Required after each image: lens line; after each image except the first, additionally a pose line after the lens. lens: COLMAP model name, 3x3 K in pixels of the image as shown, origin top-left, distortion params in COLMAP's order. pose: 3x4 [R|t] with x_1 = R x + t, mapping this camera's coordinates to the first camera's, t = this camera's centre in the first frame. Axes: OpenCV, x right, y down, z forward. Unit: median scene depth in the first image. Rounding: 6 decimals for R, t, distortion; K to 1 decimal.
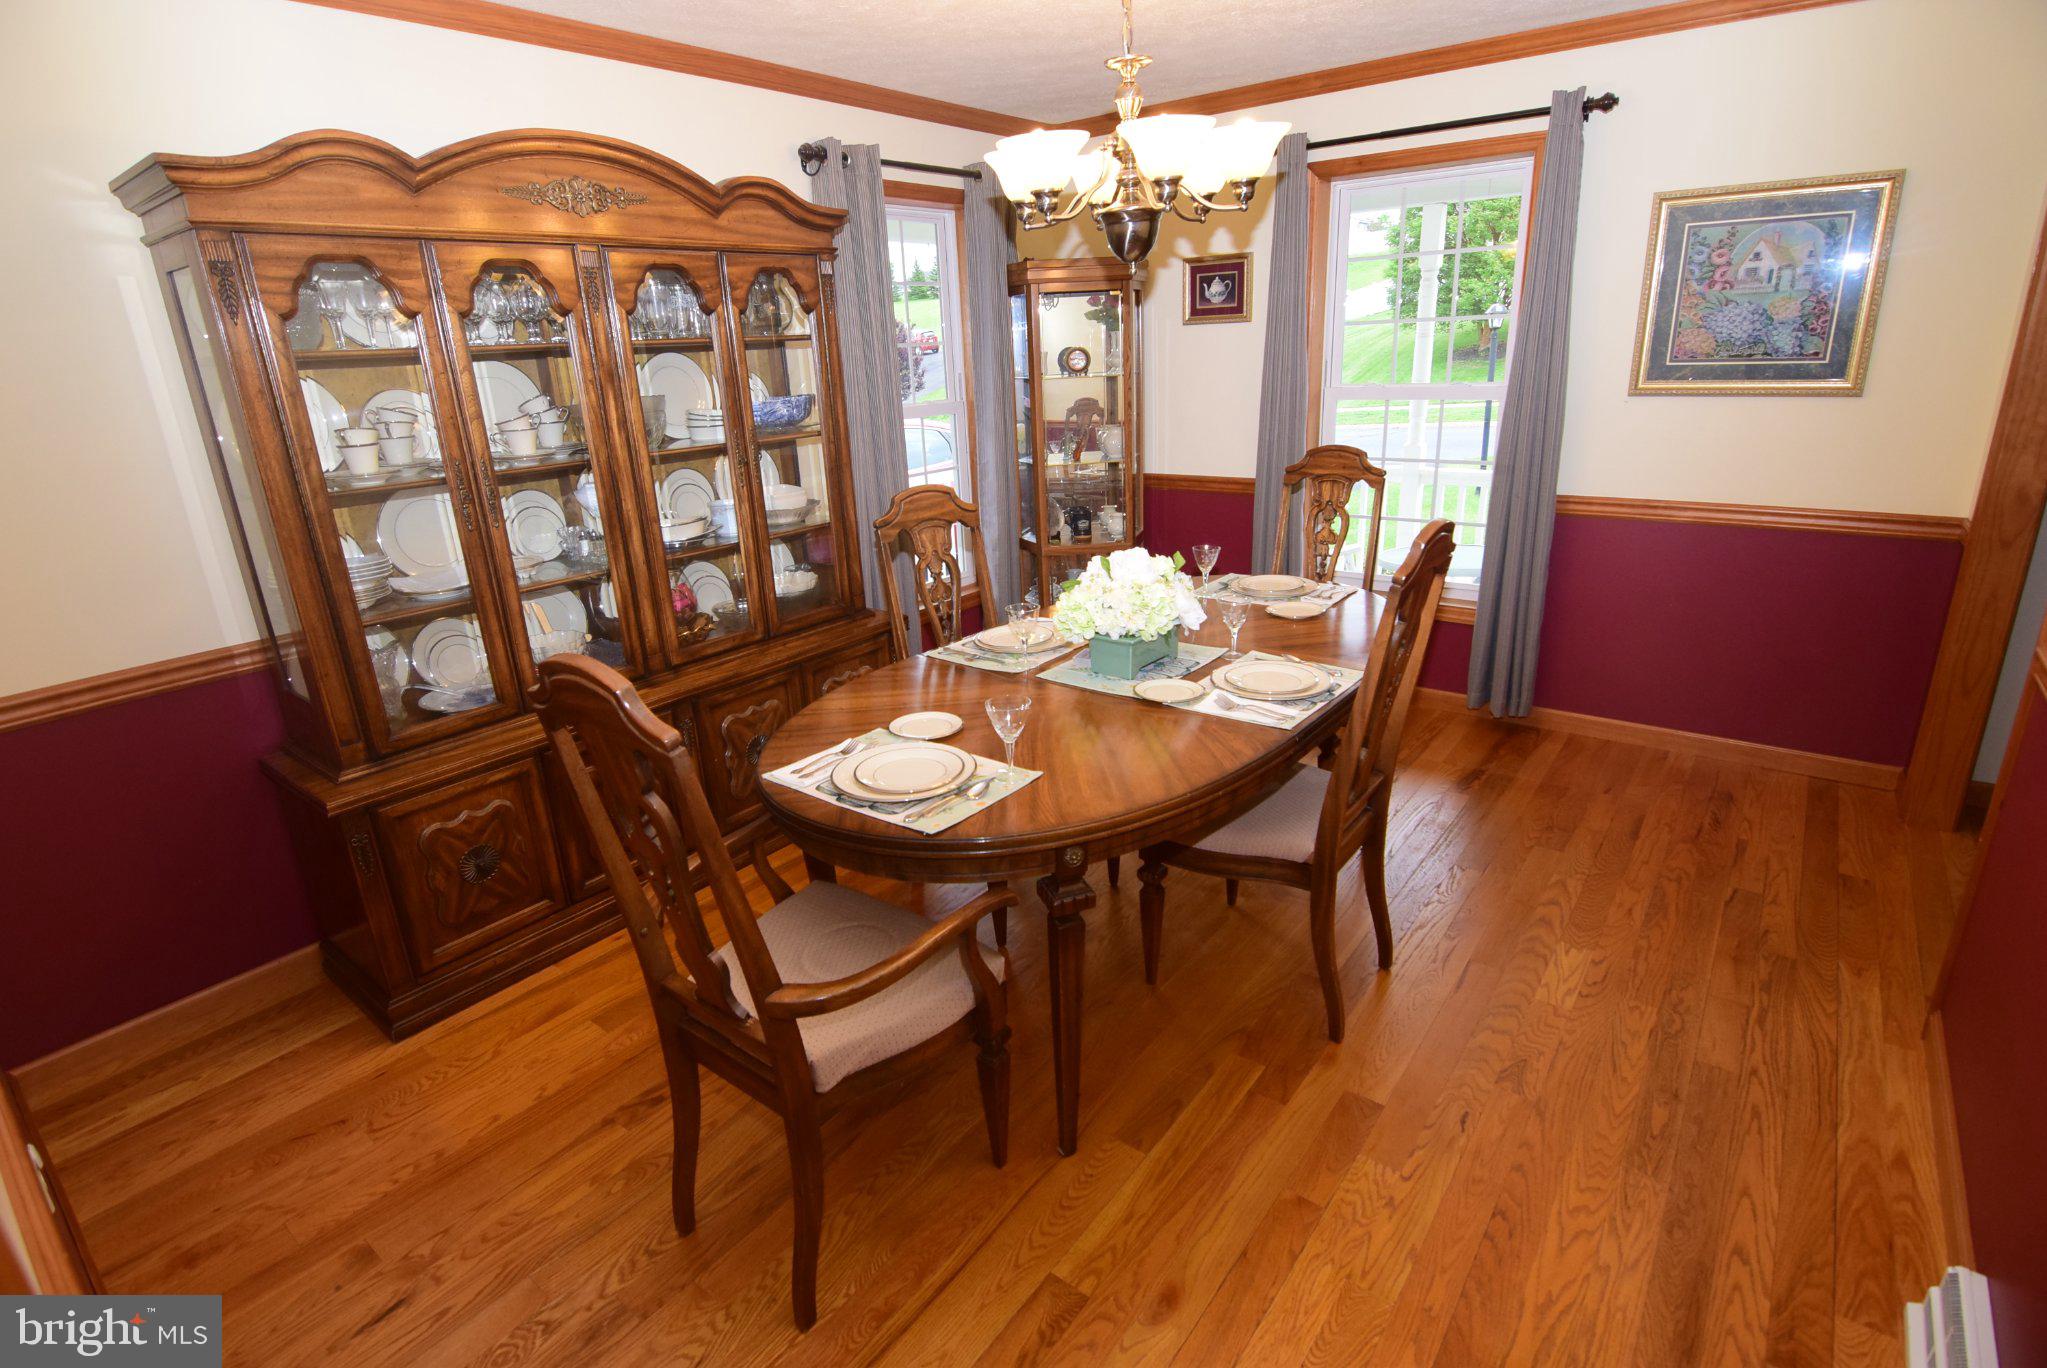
lens RADIAL K [[987.9, 0, 1019.8], [0, 987.9, 680.1], [0, 0, 1]] dist [-0.004206, -0.004343]
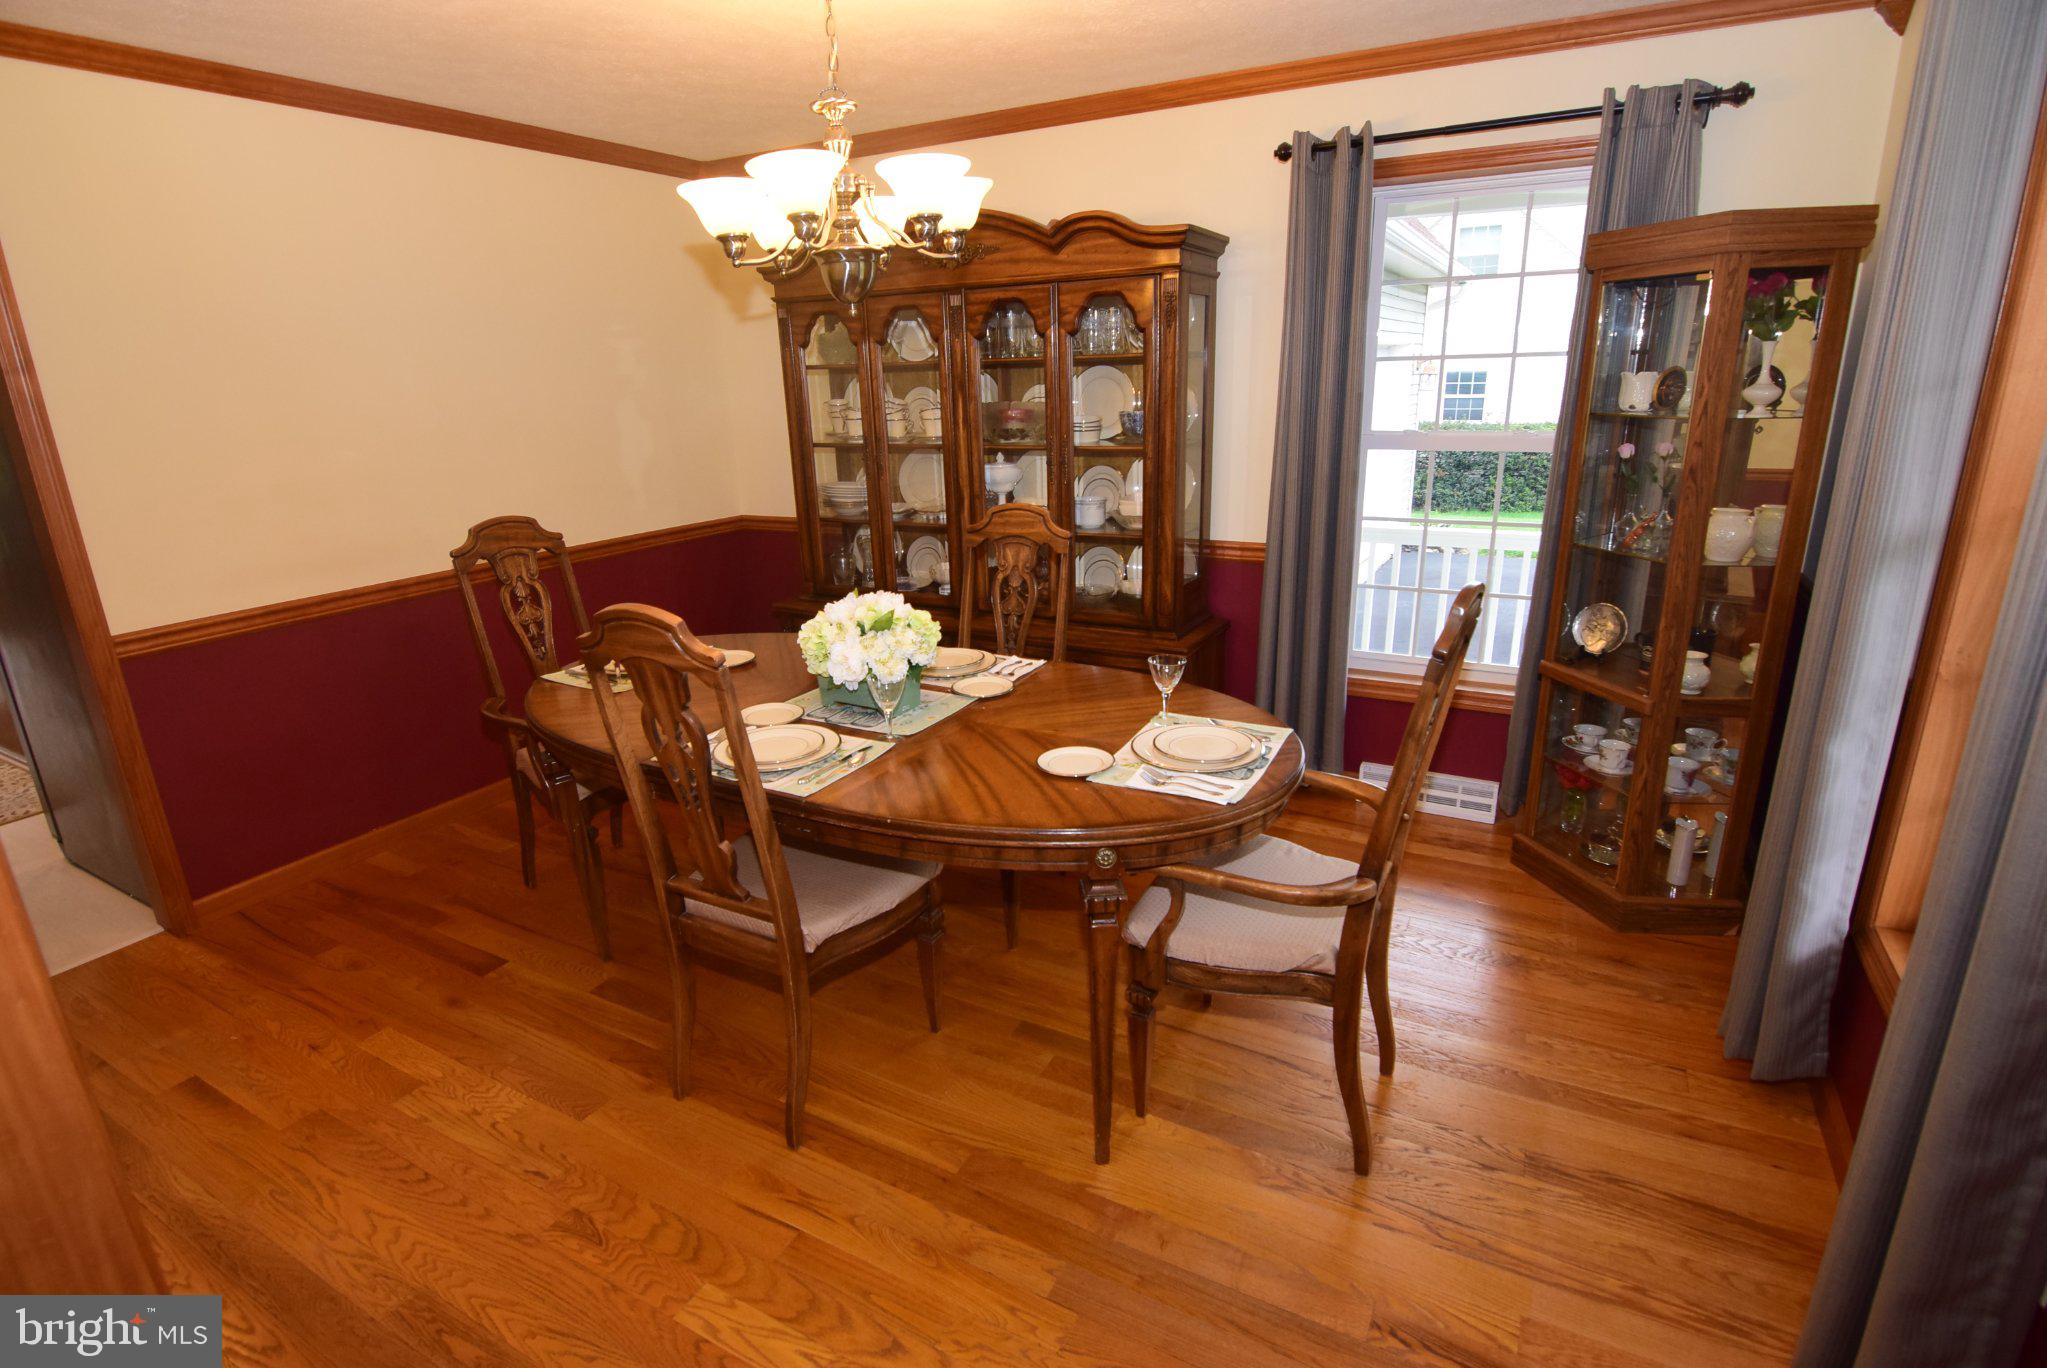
lens RADIAL K [[987.9, 0, 1011.5], [0, 987.9, 672.3], [0, 0, 1]] dist [-0.004206, -0.004343]
pose [[0.160798, 0.318394, -0.934221, 0.925079], [-0.297778, 0.918081, 0.261640, -0.300832], [0.940995, 0.236119, 0.242436, 0.776446]]
